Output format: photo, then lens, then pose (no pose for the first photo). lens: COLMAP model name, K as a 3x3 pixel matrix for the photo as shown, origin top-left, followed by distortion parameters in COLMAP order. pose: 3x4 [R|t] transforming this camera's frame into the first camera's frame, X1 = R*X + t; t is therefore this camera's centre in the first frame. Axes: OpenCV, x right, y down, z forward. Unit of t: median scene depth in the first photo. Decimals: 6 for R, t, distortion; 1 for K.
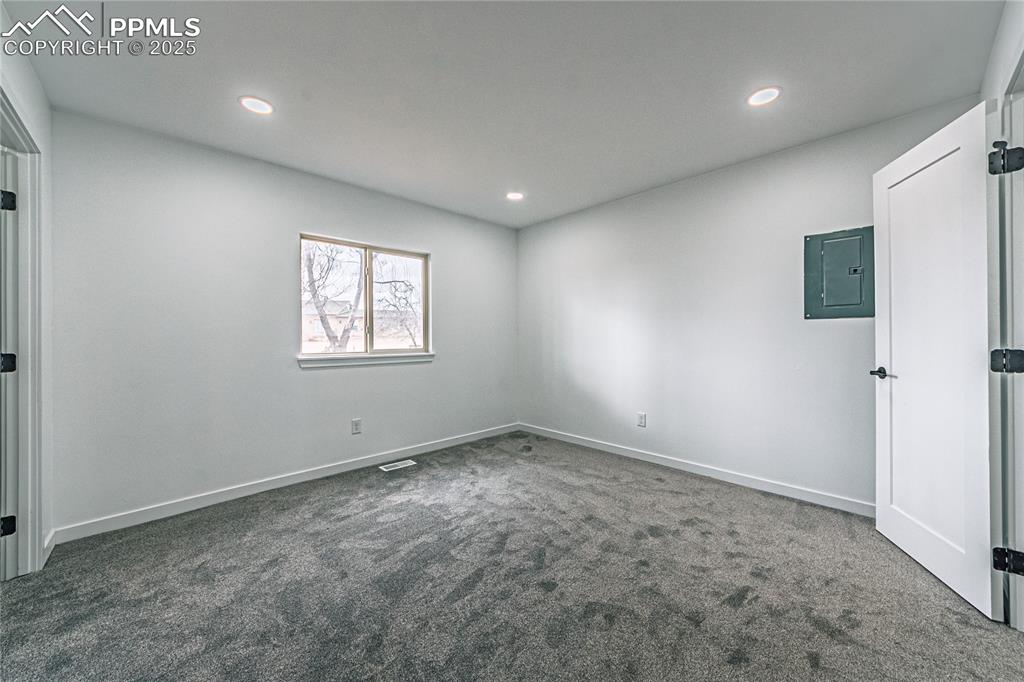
lens RADIAL K [[371.4, 0, 507.3], [0, 371.4, 335.6], [0, 0, 1]] dist [-0.000615, -0.000712]
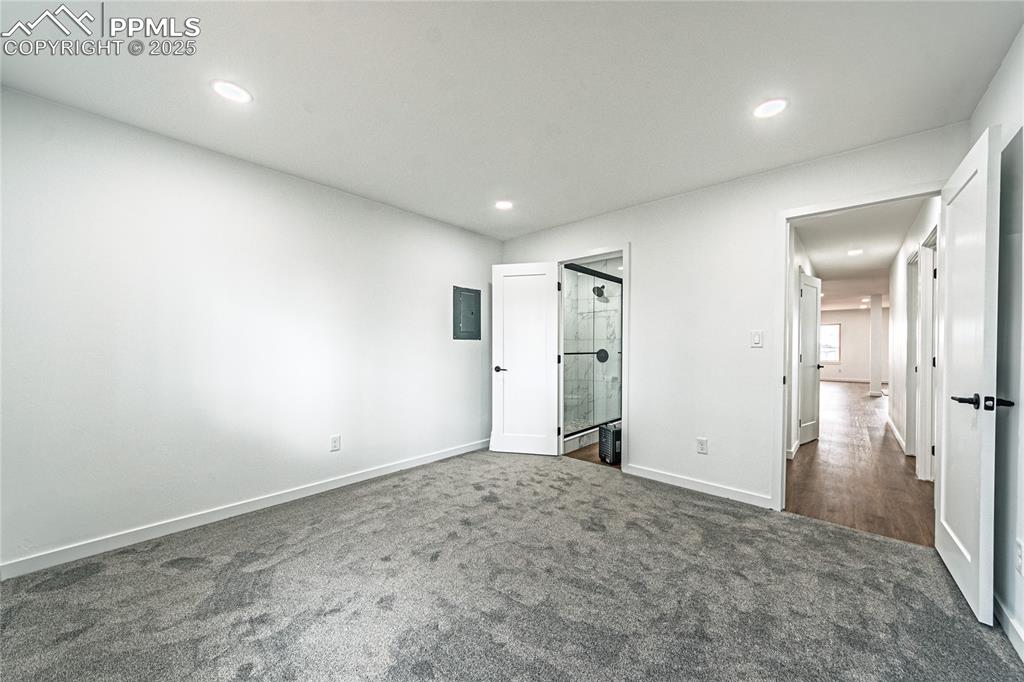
lens RADIAL K [[371.4, 0, 516.8], [0, 371.4, 348.6], [0, 0, 1]] dist [-0.000615, -0.000712]
pose [[-0.076570, -0.000232, 0.997064, -0.708457], [-0.000853, 1.000000, 0.000167, -0.004380], [-0.997064, -0.000838, -0.076570, 0.785303]]
